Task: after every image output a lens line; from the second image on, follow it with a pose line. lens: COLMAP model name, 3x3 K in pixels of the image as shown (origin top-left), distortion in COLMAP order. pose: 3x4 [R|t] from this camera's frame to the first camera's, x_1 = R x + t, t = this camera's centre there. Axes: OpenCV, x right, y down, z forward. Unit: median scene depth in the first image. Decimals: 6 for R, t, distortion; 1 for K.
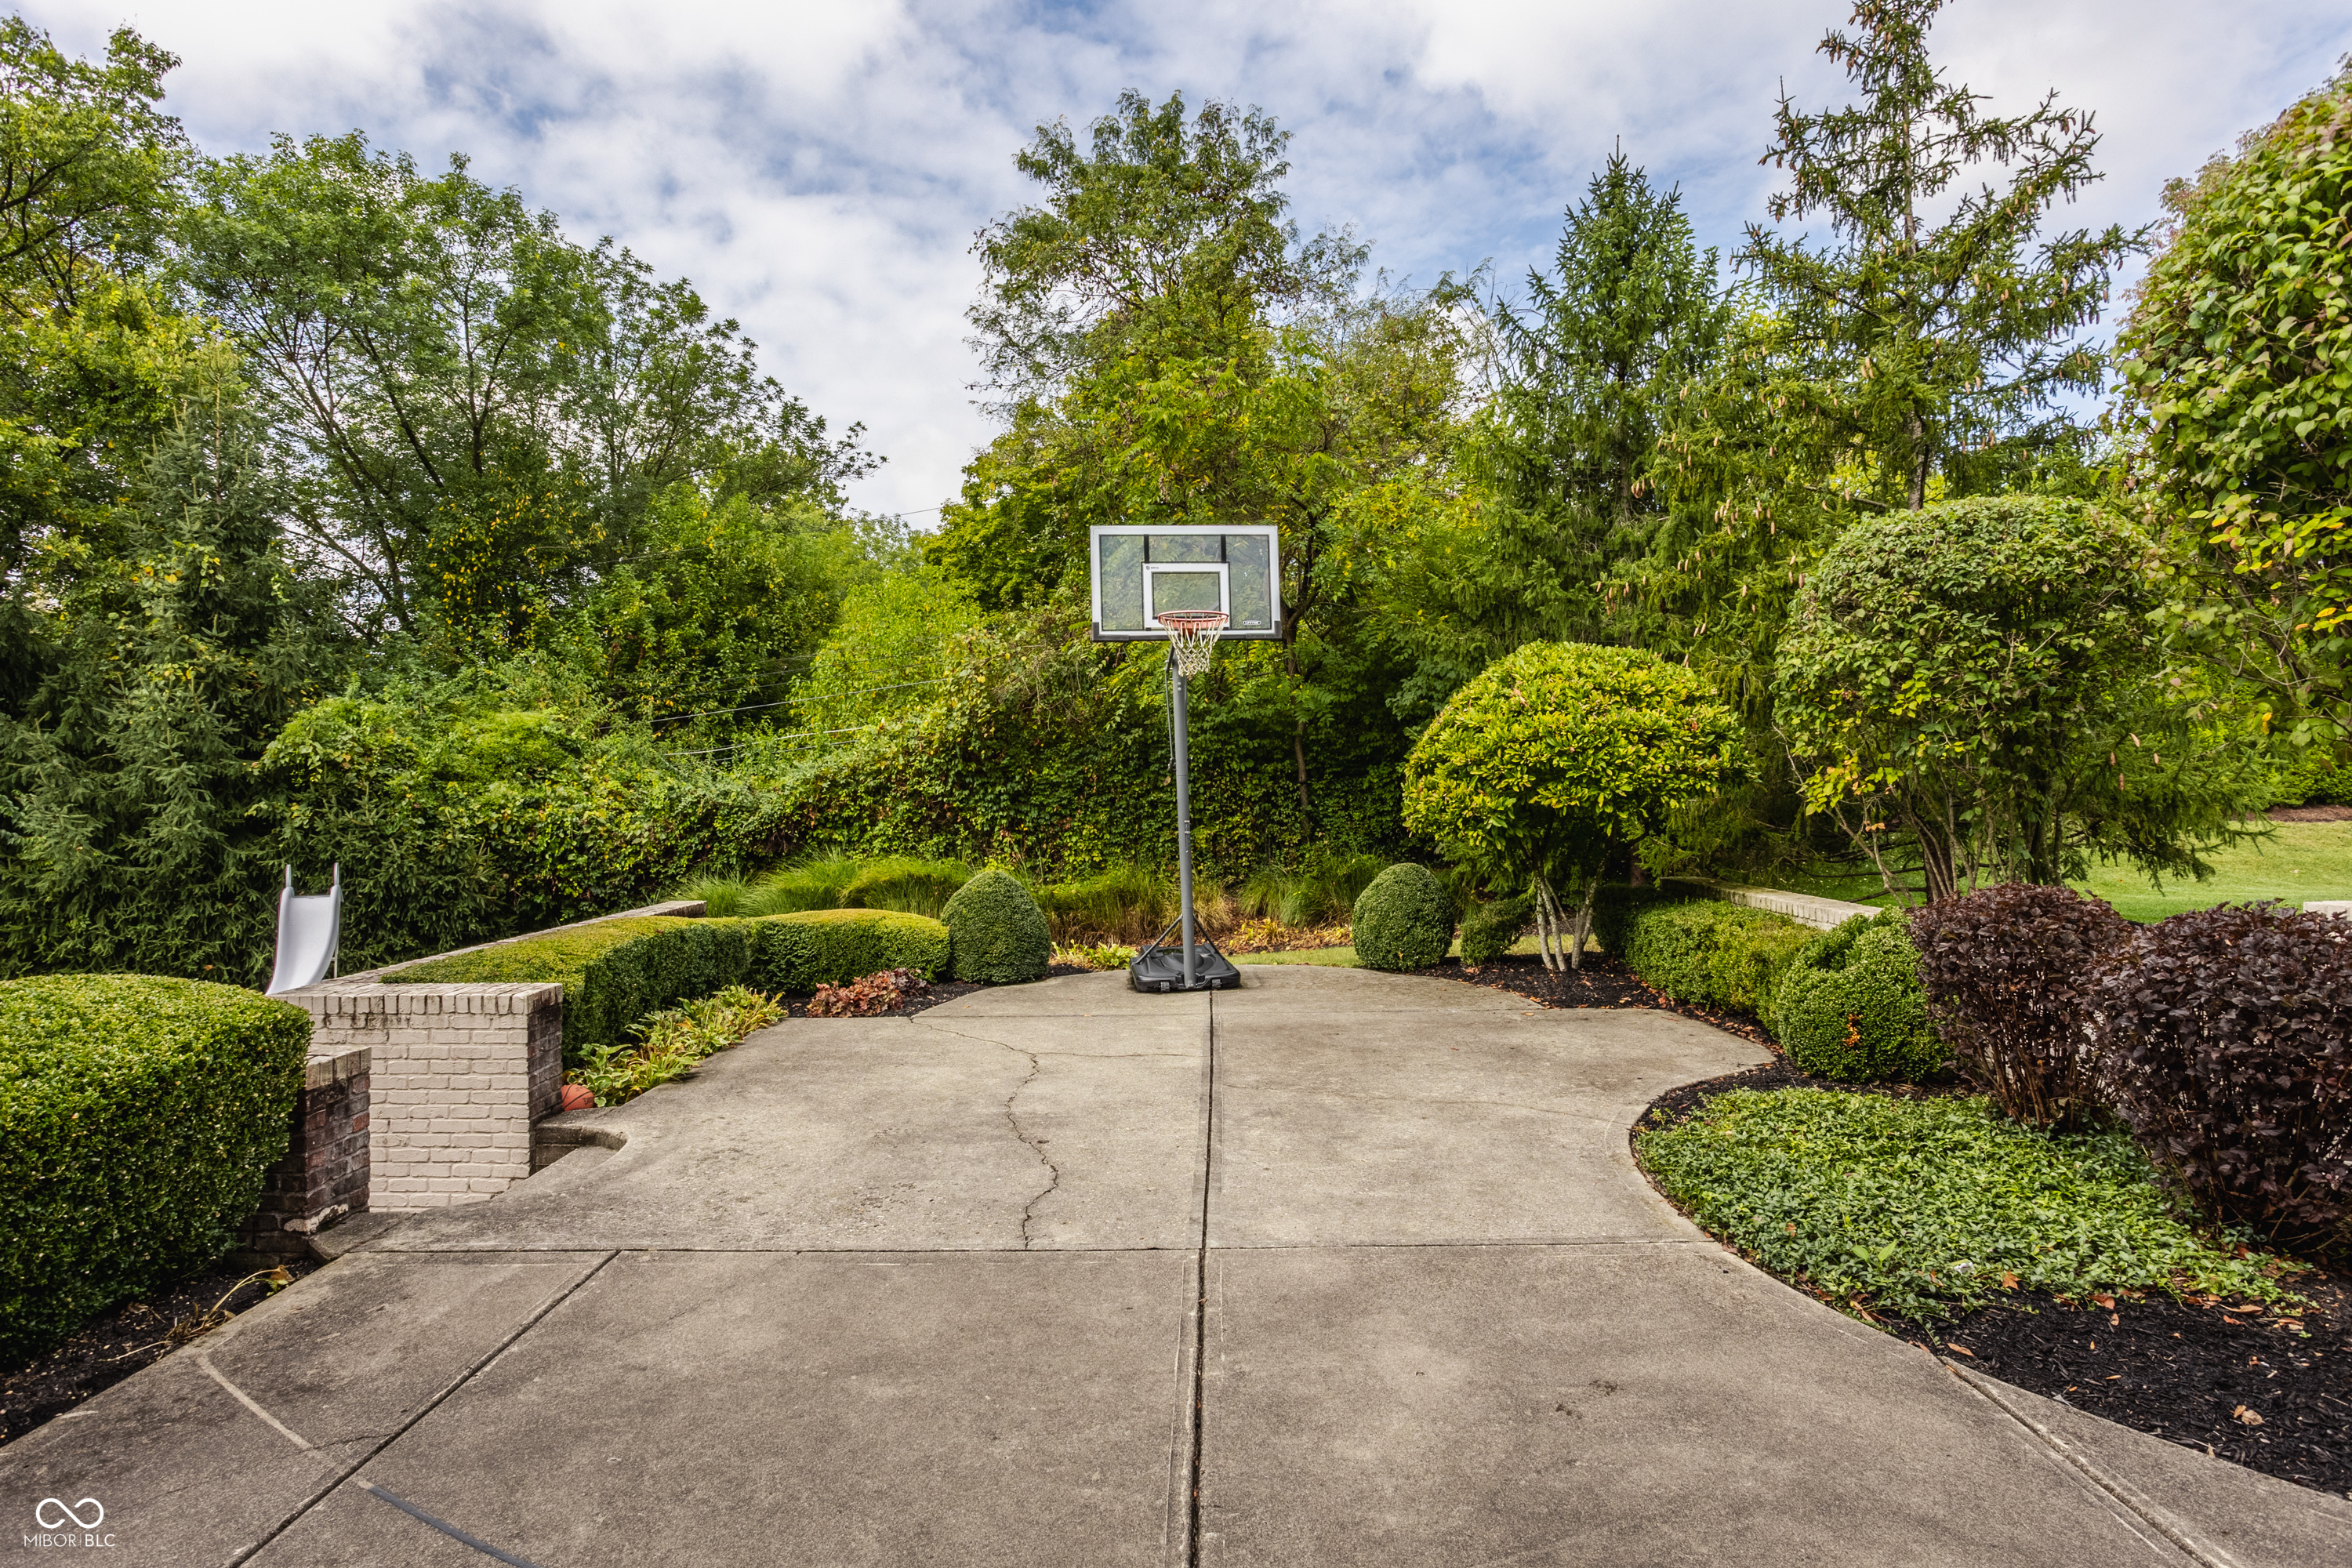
lens RADIAL K [[1168.9, 0, 1180.3], [0, 1168.9, 788.8], [0, 0, 1]] dist [-0.030944, 0.016708]
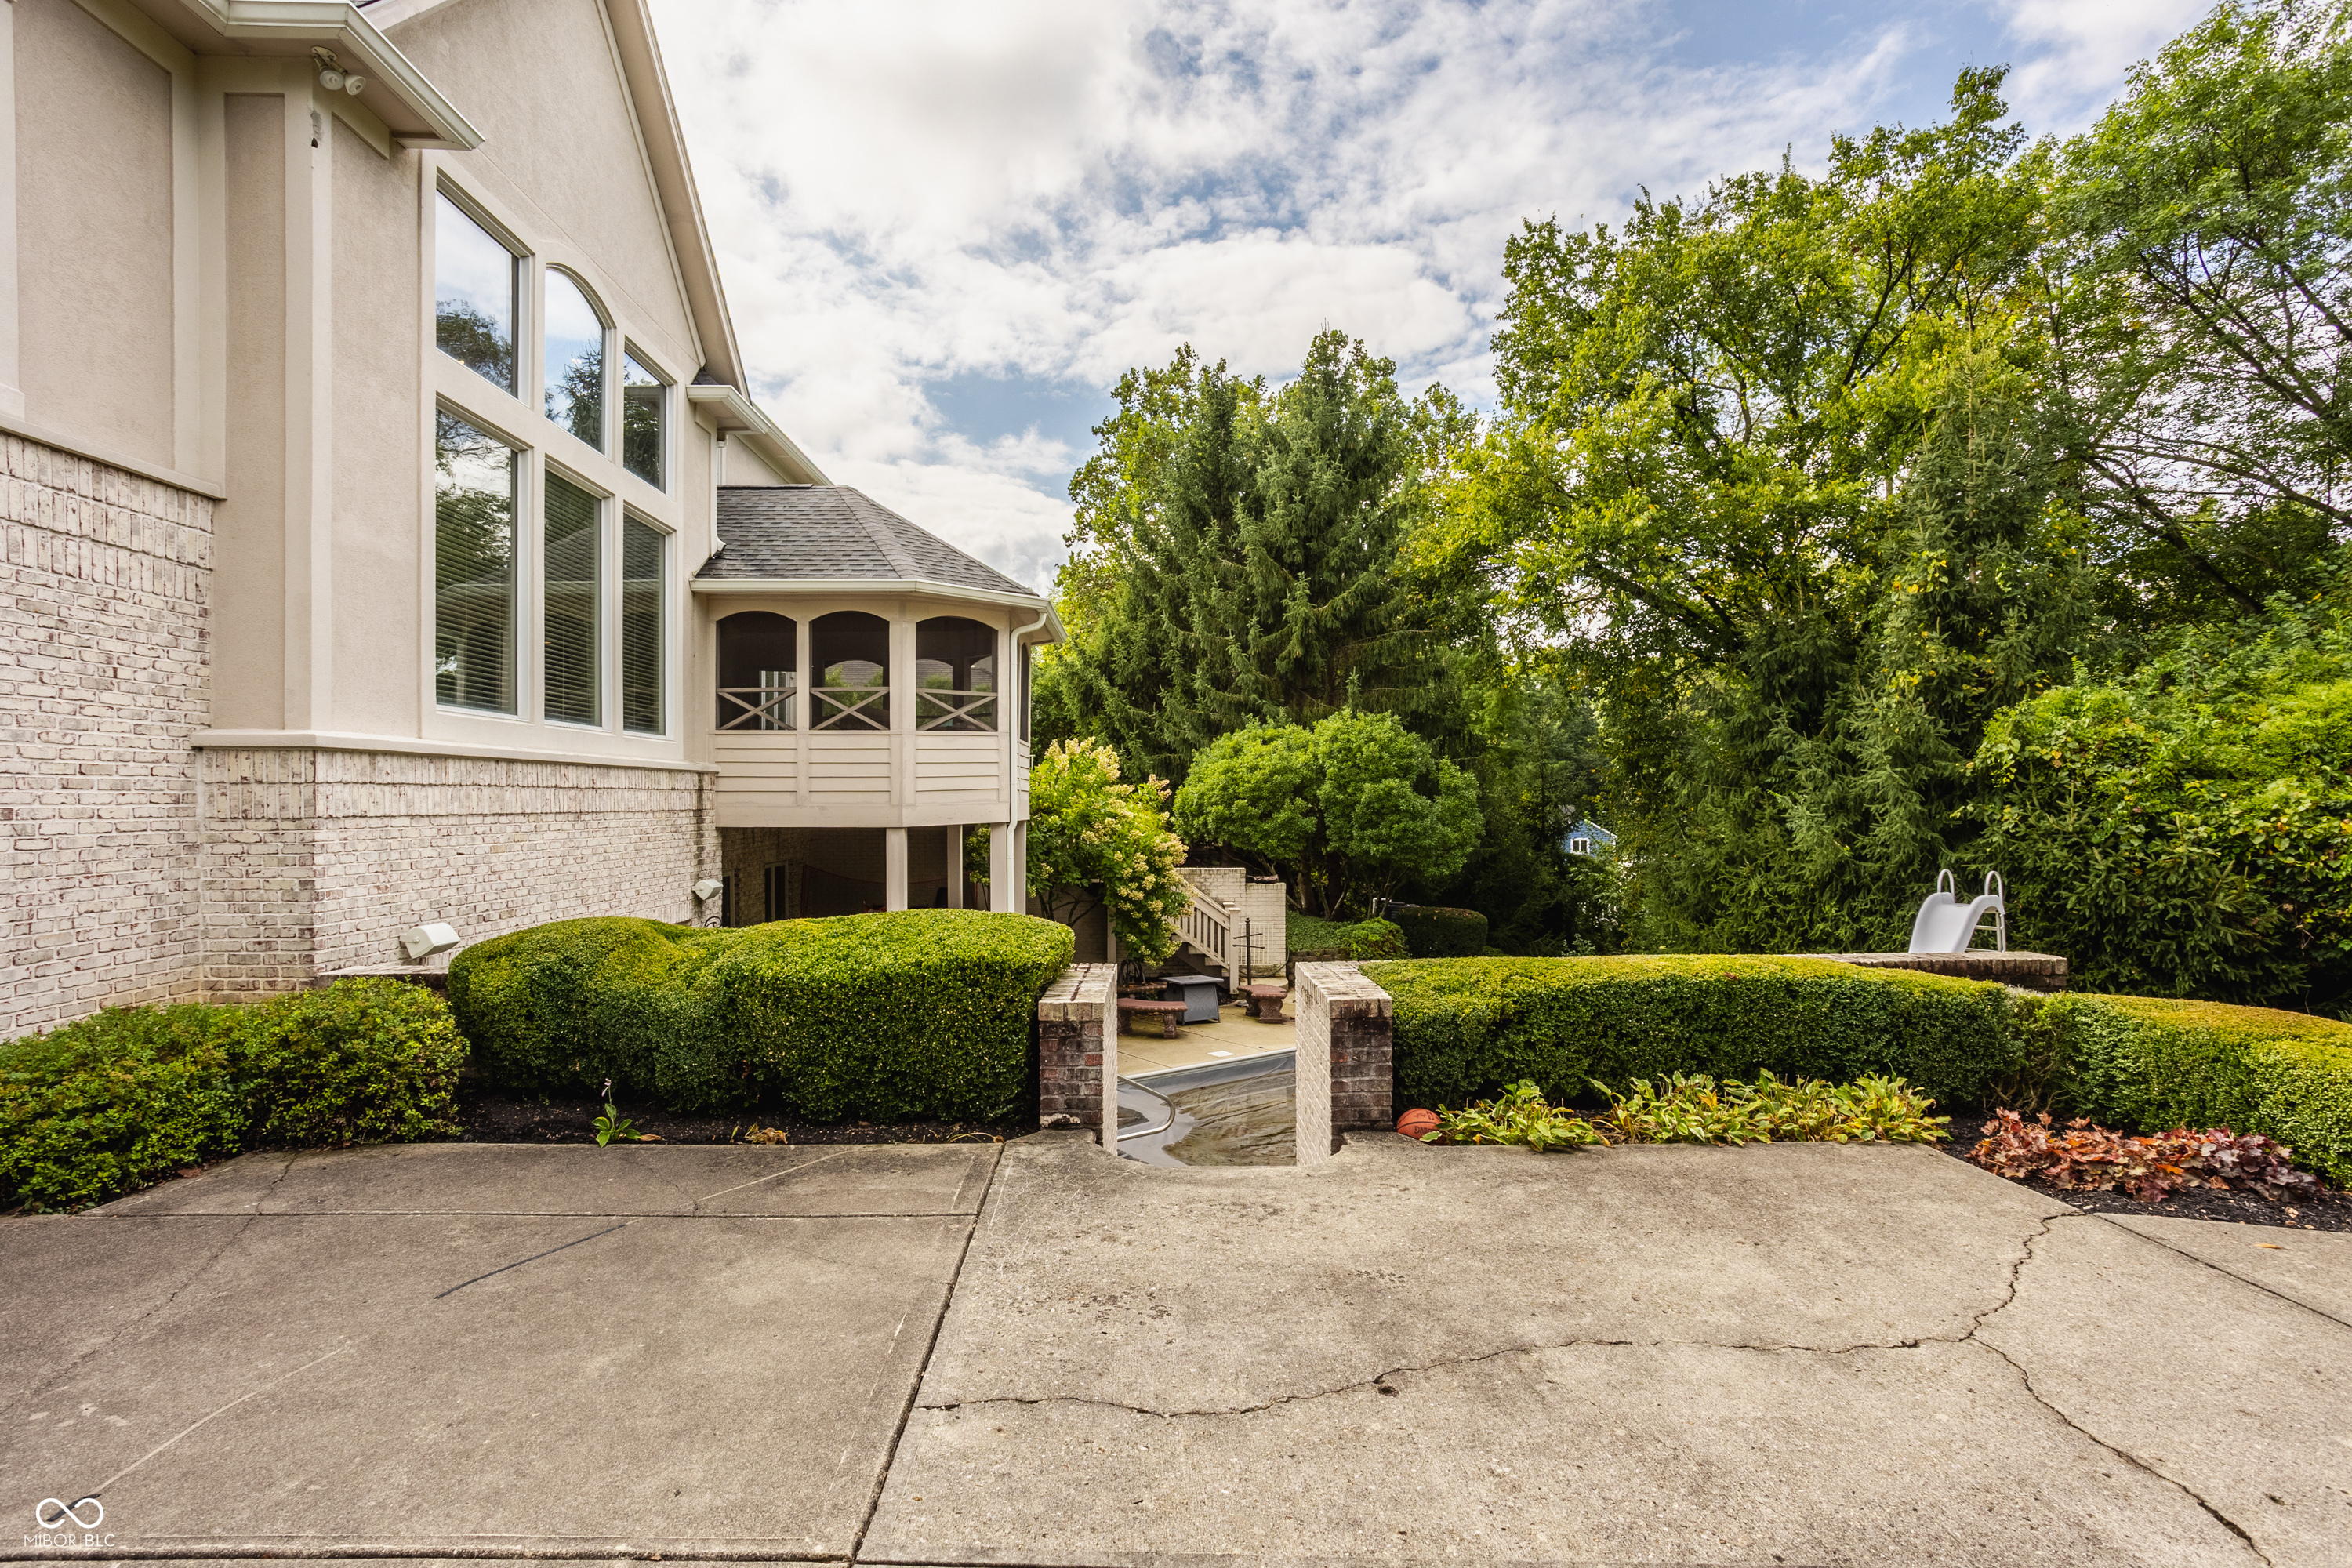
lens RADIAL K [[1168.9, 0, 1175.7], [0, 1168.9, 793.9], [0, 0, 1]] dist [-0.030944, 0.016708]
pose [[-0.008578, 0.000986, -0.999963, 0.179046], [0.005825, 0.999983, 0.000936, -0.001827], [0.999946, -0.005817, -0.008583, 0.339587]]
